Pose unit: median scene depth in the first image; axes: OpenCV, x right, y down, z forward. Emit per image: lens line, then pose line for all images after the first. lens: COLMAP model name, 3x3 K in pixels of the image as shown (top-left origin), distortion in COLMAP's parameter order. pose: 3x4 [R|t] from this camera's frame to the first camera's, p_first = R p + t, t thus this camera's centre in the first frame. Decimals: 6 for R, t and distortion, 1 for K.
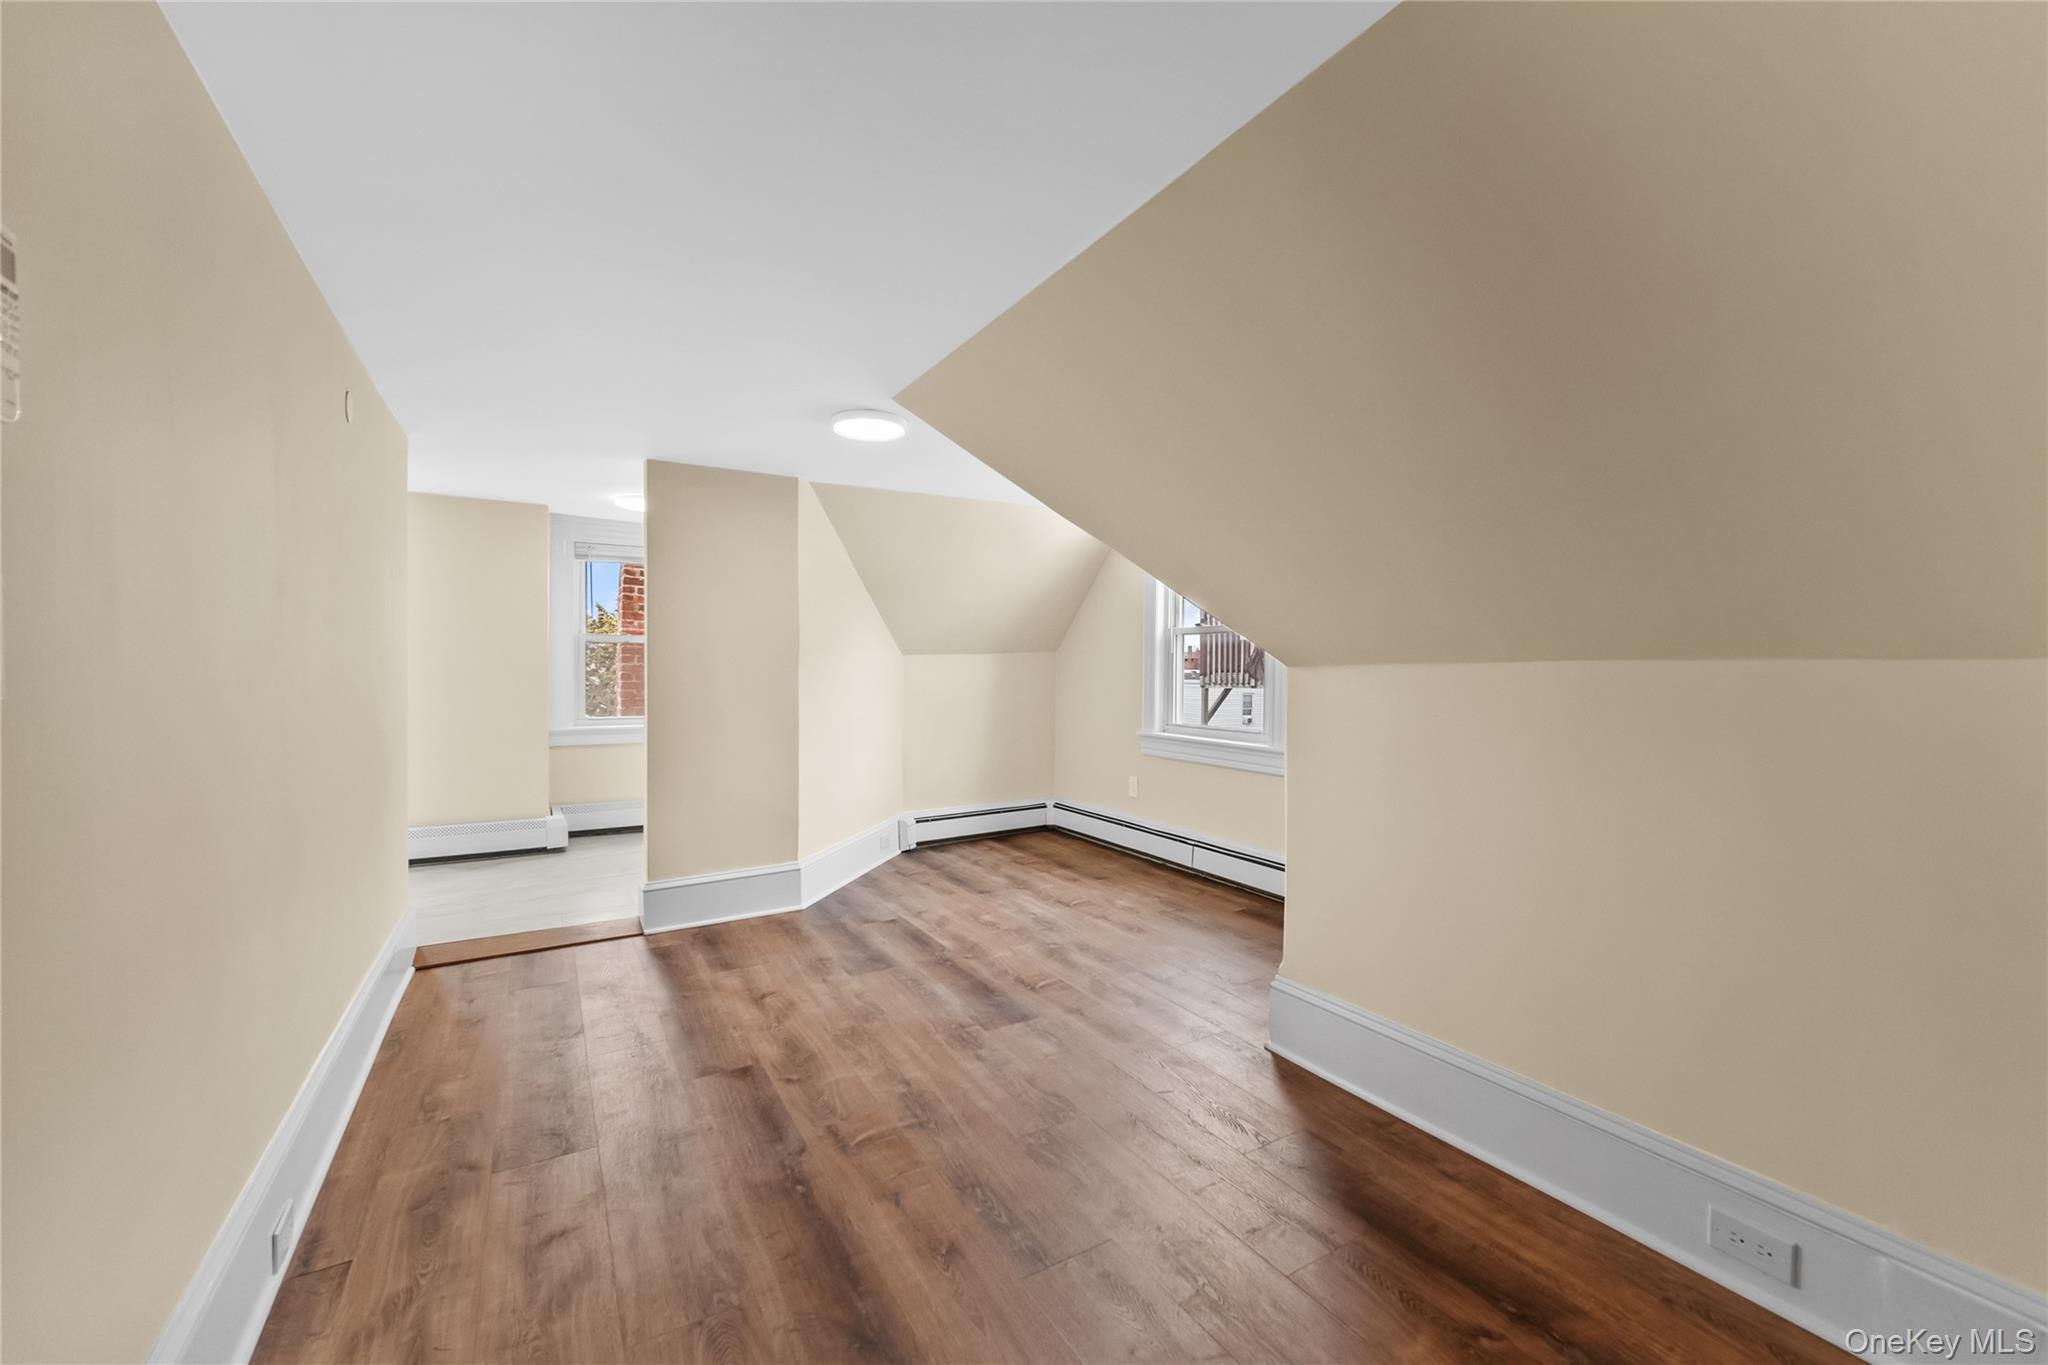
lens RADIAL K [[810.1, 0, 1017.7], [0, 810.1, 671.5], [0, 0, 1]] dist [-0.001097, -0.000363]
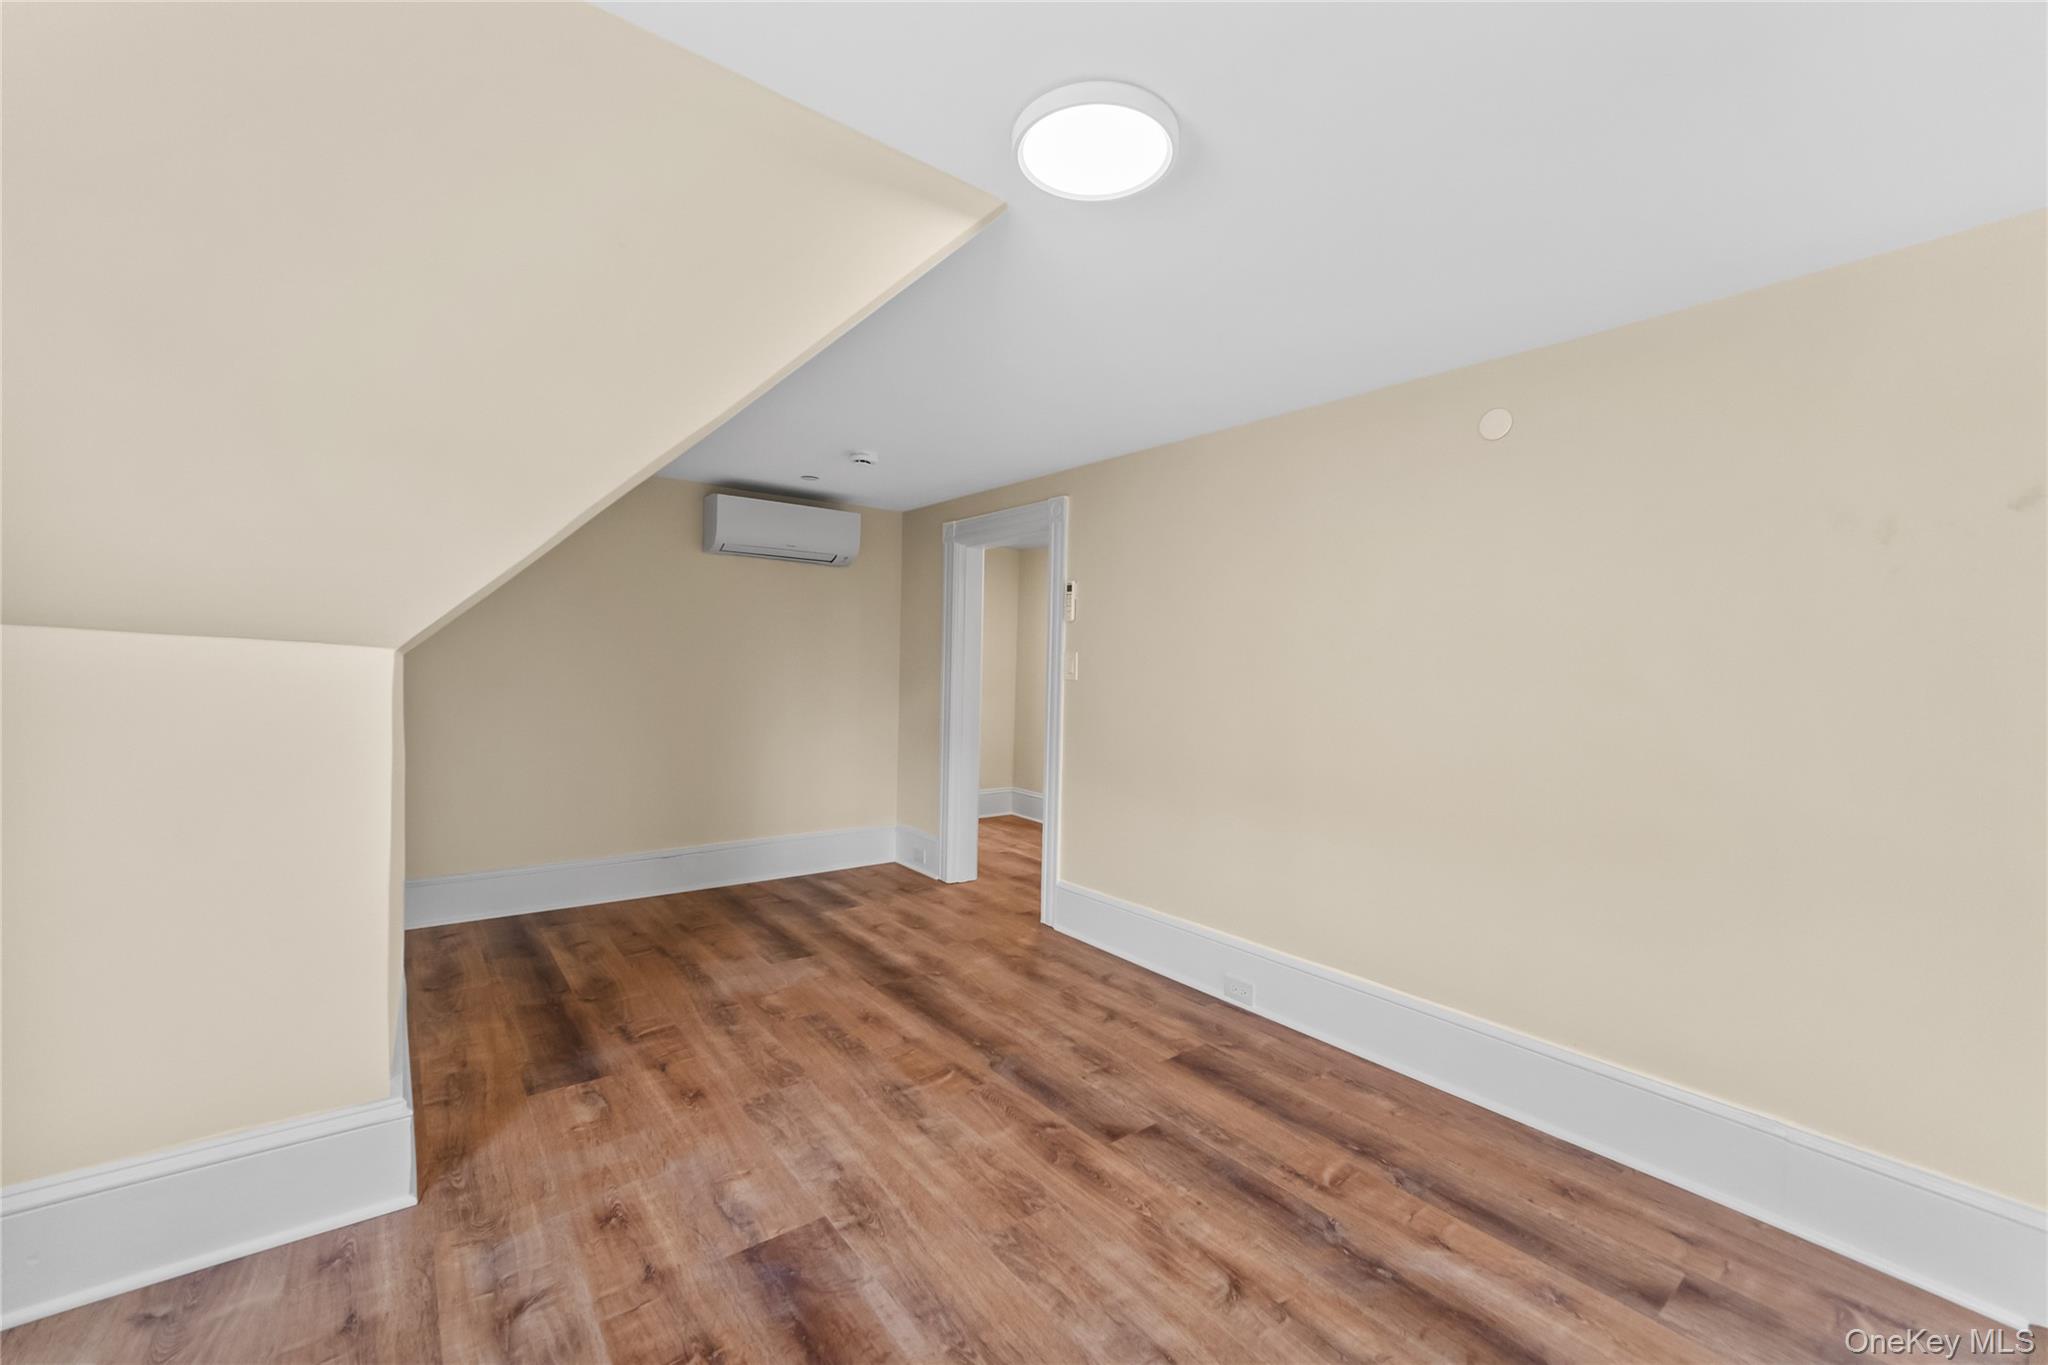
lens RADIAL K [[810.1, 0, 1017.7], [0, 810.1, 671.5], [0, 0, 1]] dist [-0.001097, -0.000363]
pose [[-0.991406, -0.025366, -0.128340, -0.070764], [-0.026260, 0.999641, 0.005273, -0.006260], [0.128160, 0.008598, -0.991716, 1.183640]]
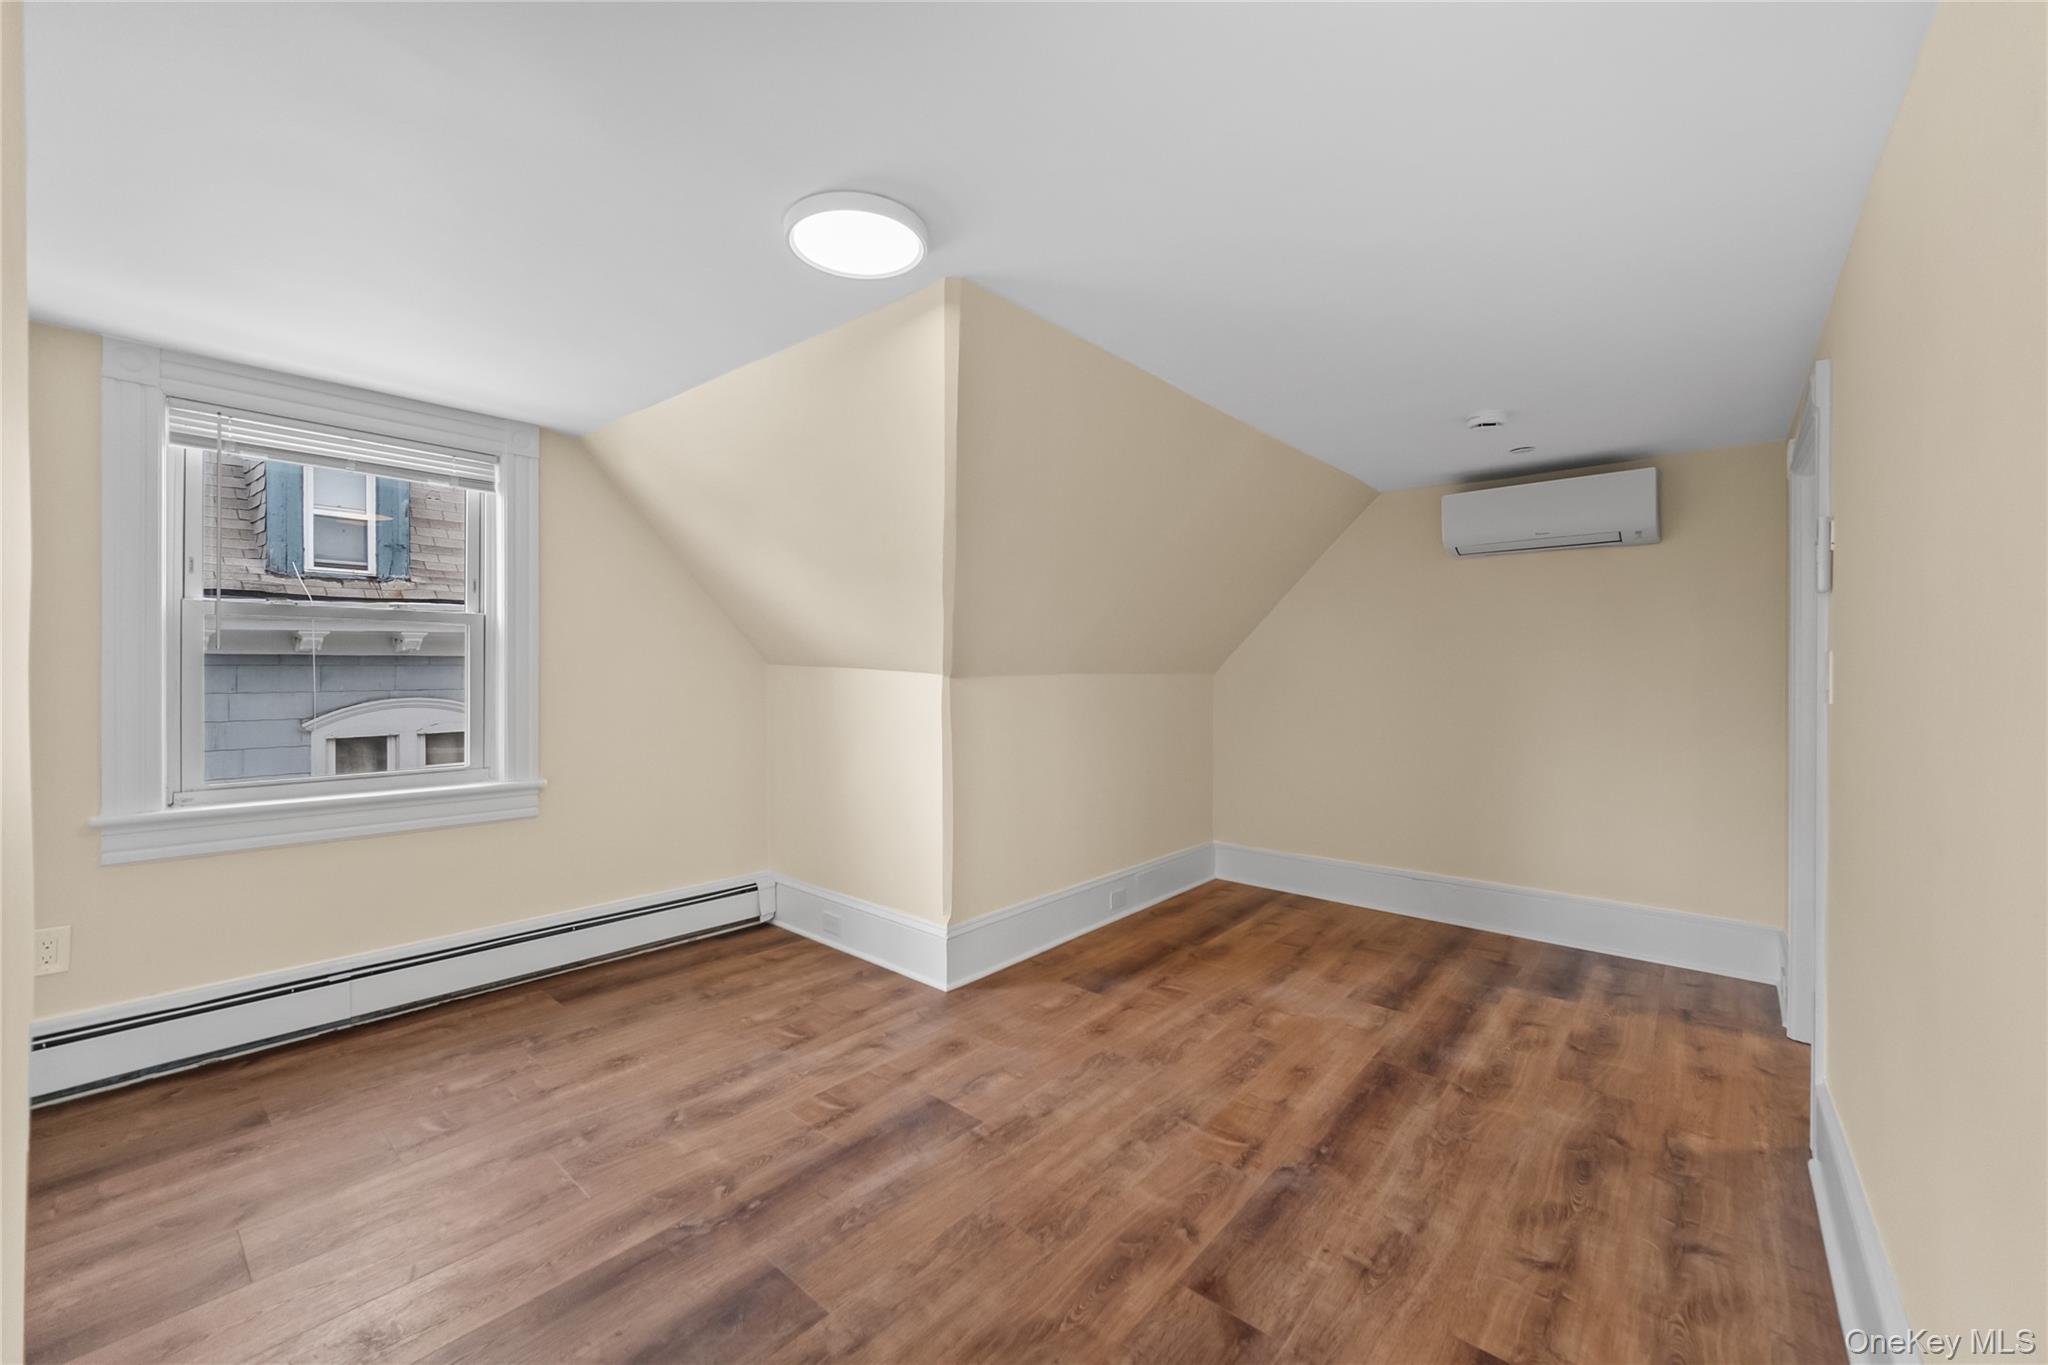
lens RADIAL K [[810.1, 0, 1017.7], [0, 810.1, 671.5], [0, 0, 1]] dist [-0.001097, -0.000363]
pose [[-0.322646, -0.007148, 0.946493, -0.589192], [-0.001709, 0.999974, 0.006970, -0.016098], [-0.946518, 0.000631, -0.322650, 0.873515]]
